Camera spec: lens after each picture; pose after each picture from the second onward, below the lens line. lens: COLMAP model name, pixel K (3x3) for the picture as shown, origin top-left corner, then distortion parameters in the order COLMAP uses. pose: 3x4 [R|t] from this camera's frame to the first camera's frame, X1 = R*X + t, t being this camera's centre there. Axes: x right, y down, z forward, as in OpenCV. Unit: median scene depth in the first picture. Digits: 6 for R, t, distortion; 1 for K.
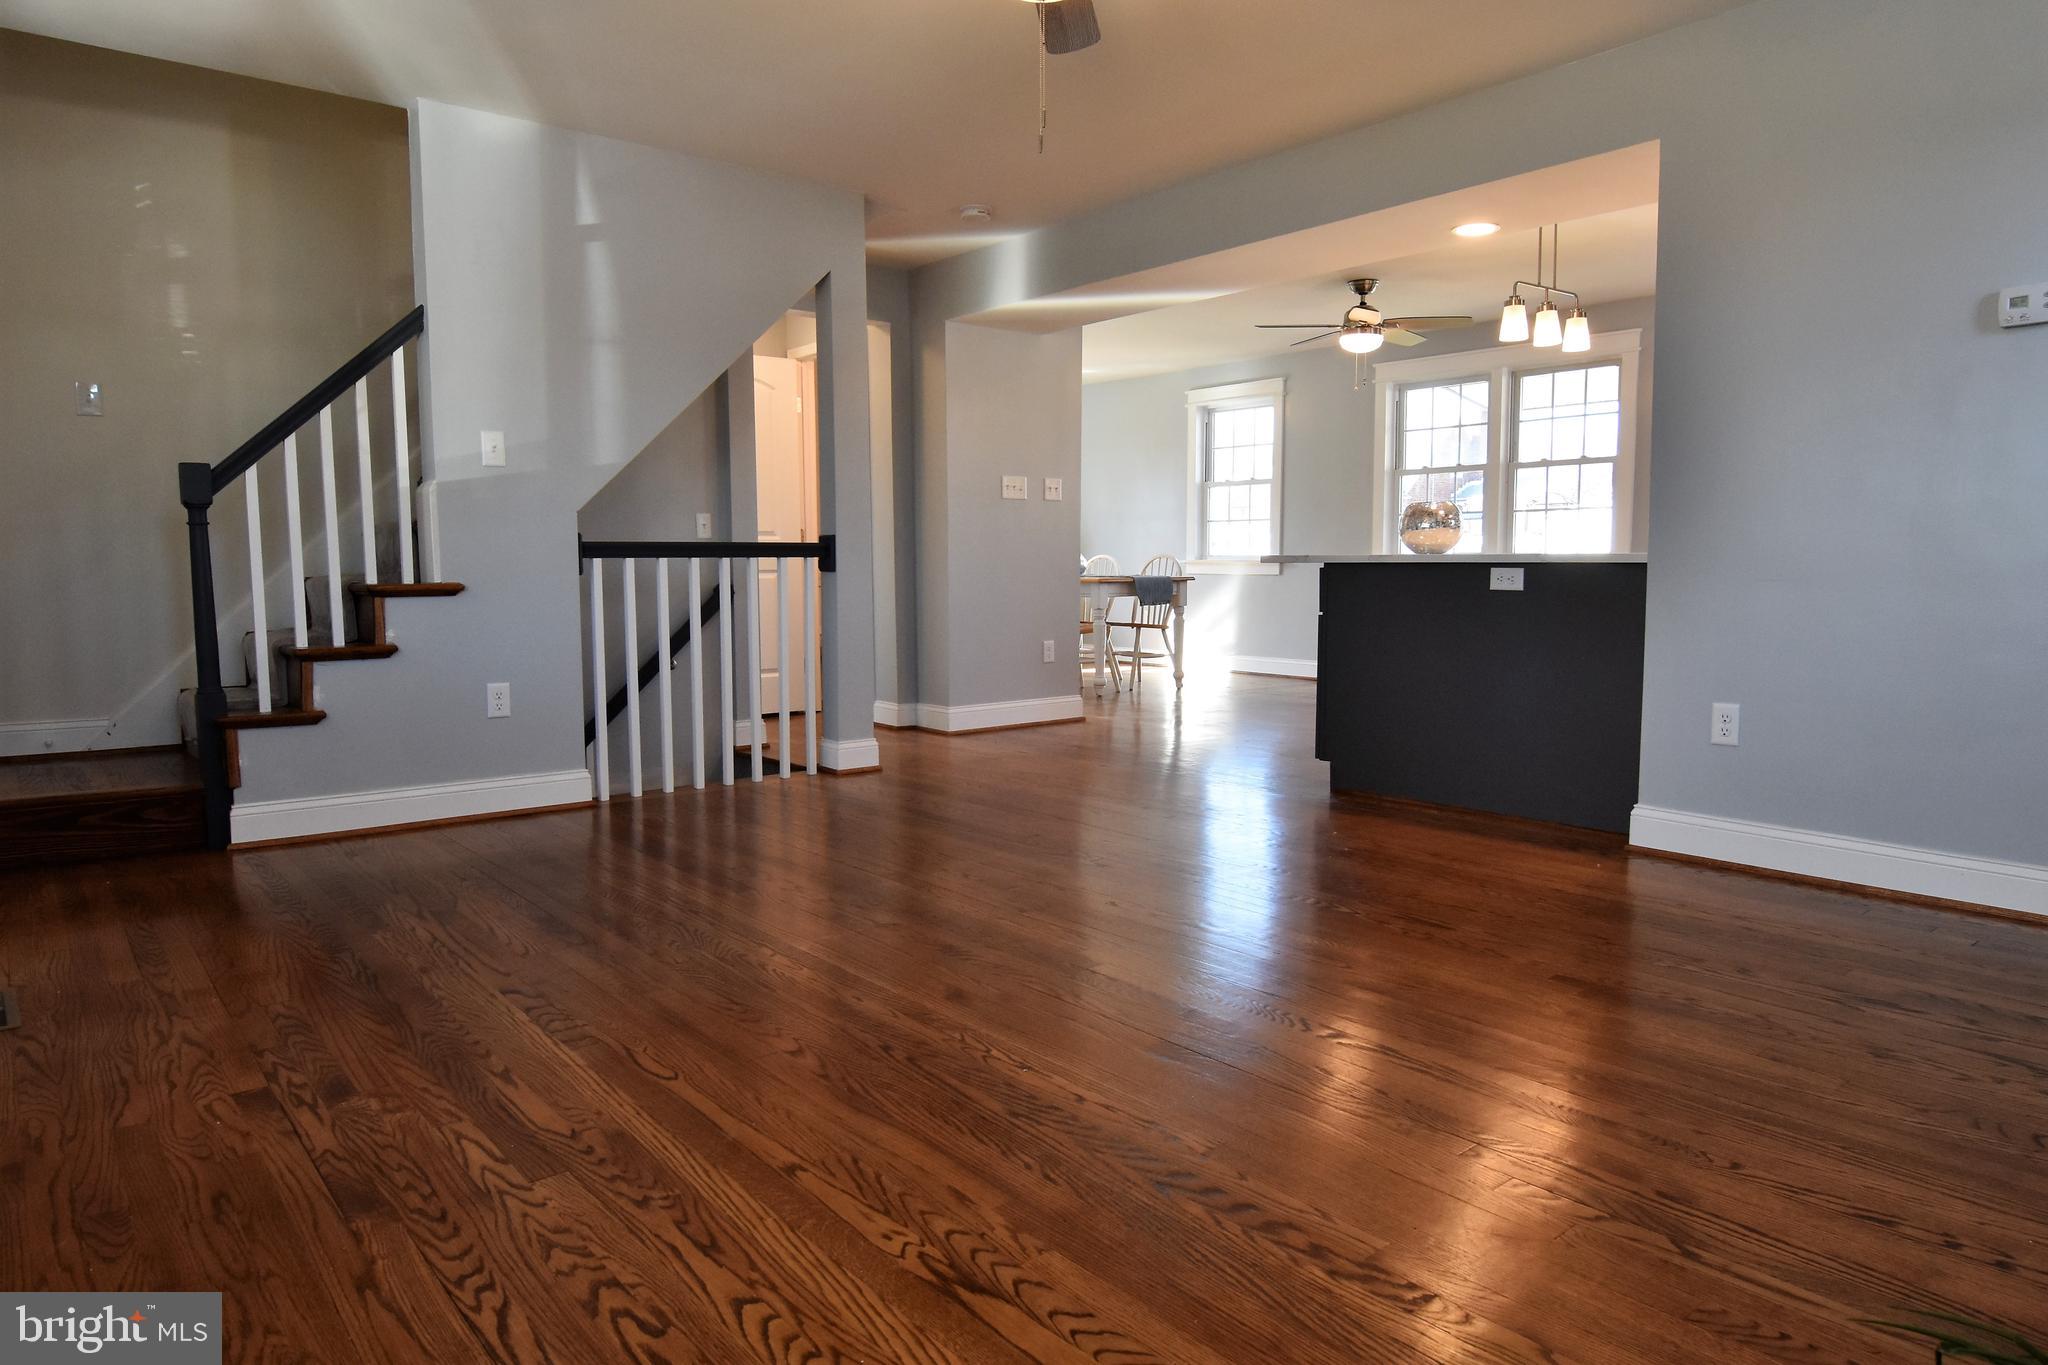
lens RADIAL K [[1277.3, 0, 1026.9], [0, 1277.3, 692.6], [0, 0, 1]] dist [-0.007455, -0.002288]
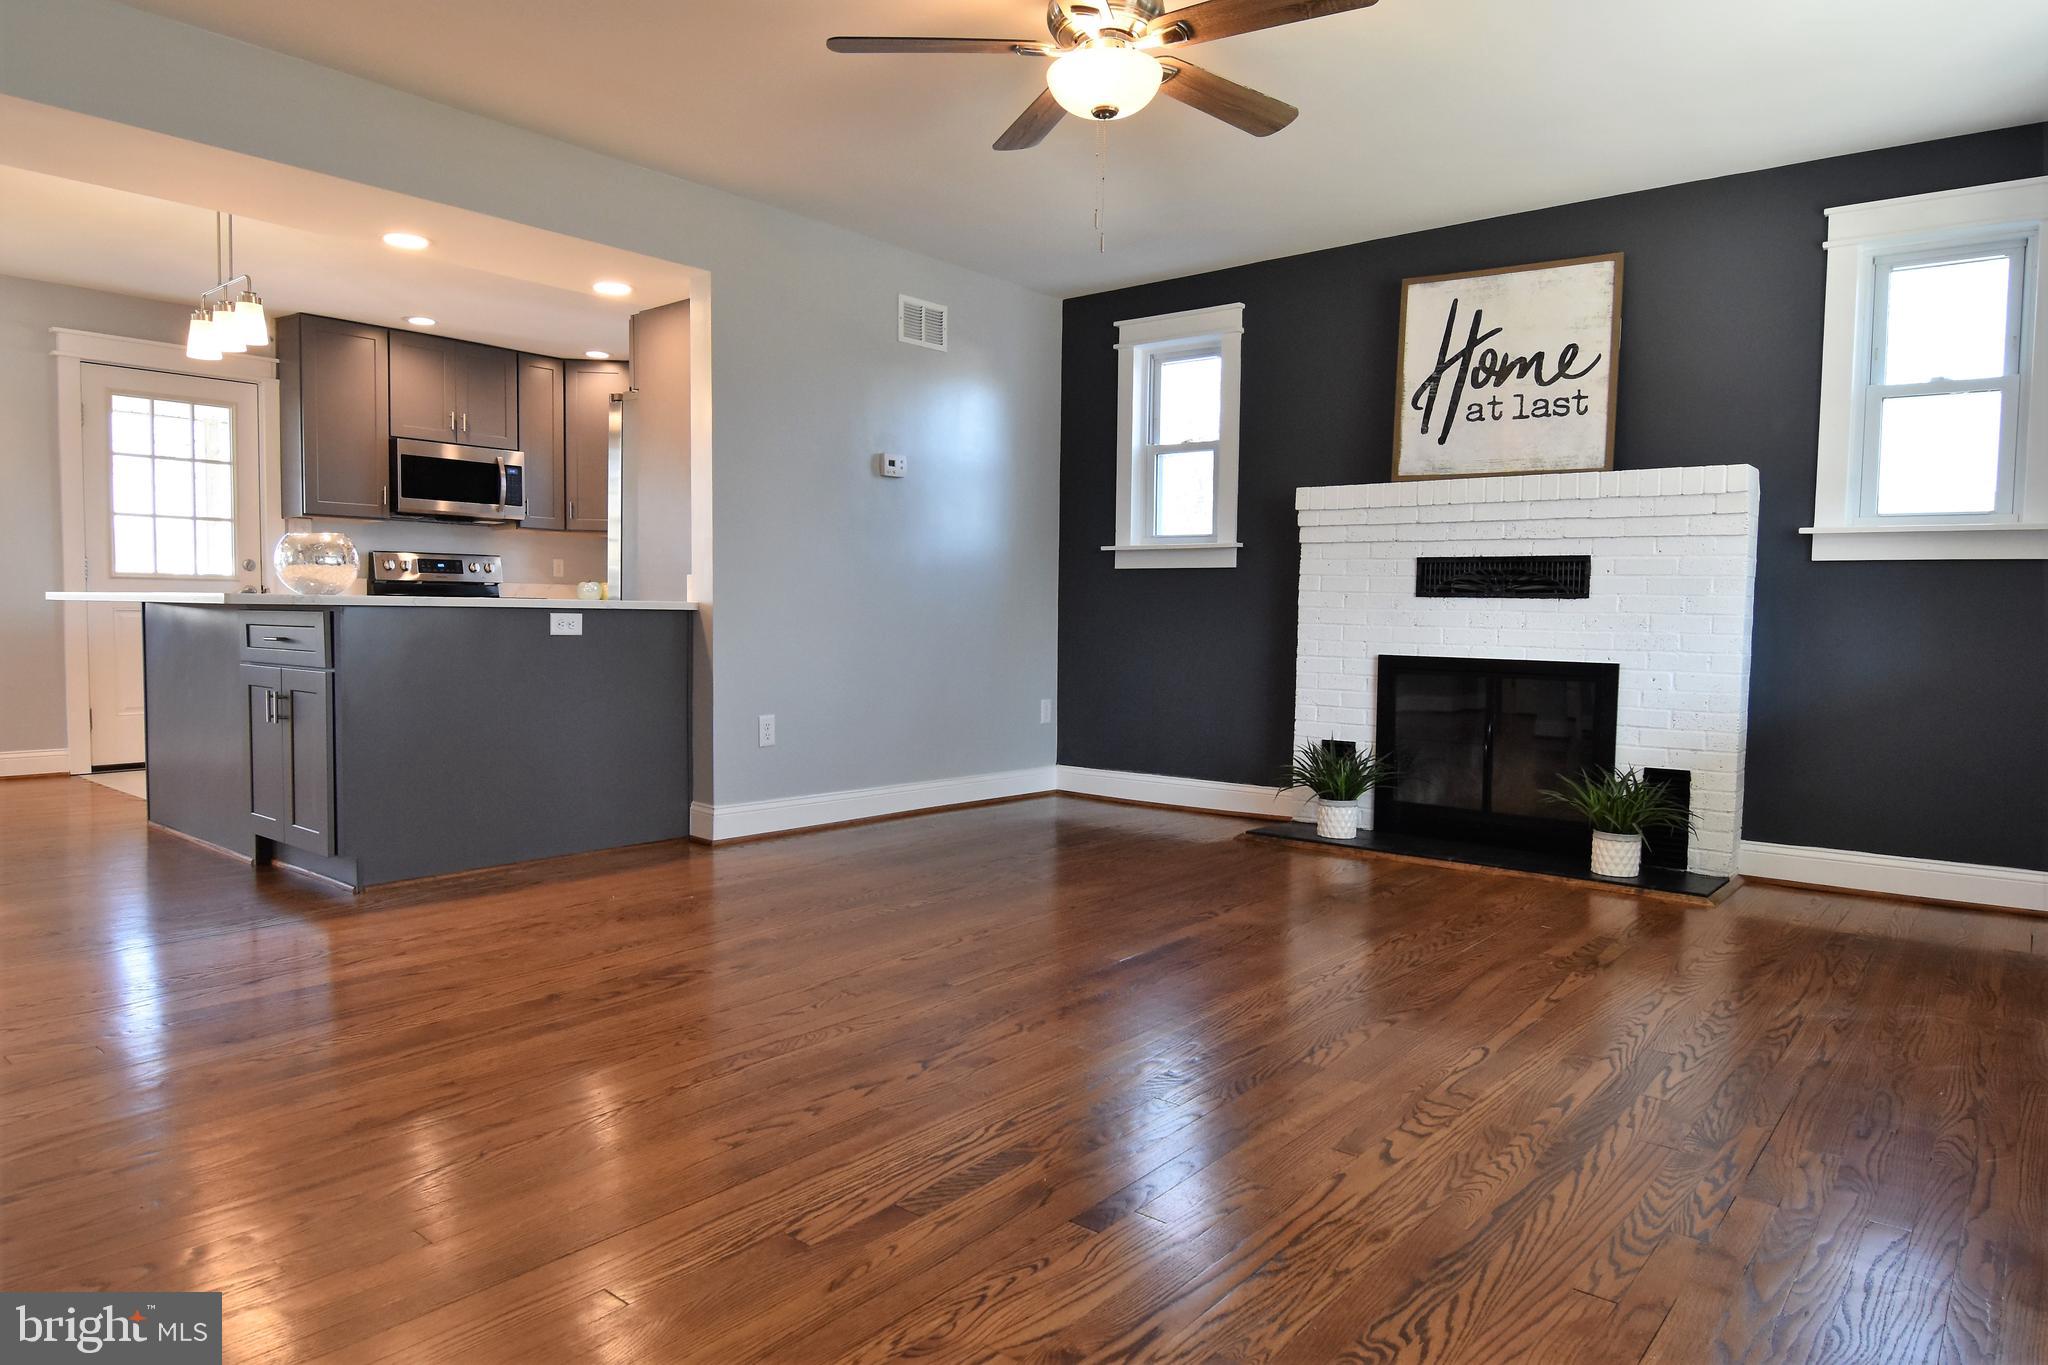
lens RADIAL K [[1277.3, 0, 1026.9], [0, 1277.3, 692.6], [0, 0, 1]] dist [-0.007455, -0.002288]
pose [[-0.198470, -0.062075, 0.978139, -1.294687], [0.083922, 0.993251, 0.080062, -0.157478], [-0.976507, 0.097977, -0.191921, 1.552959]]
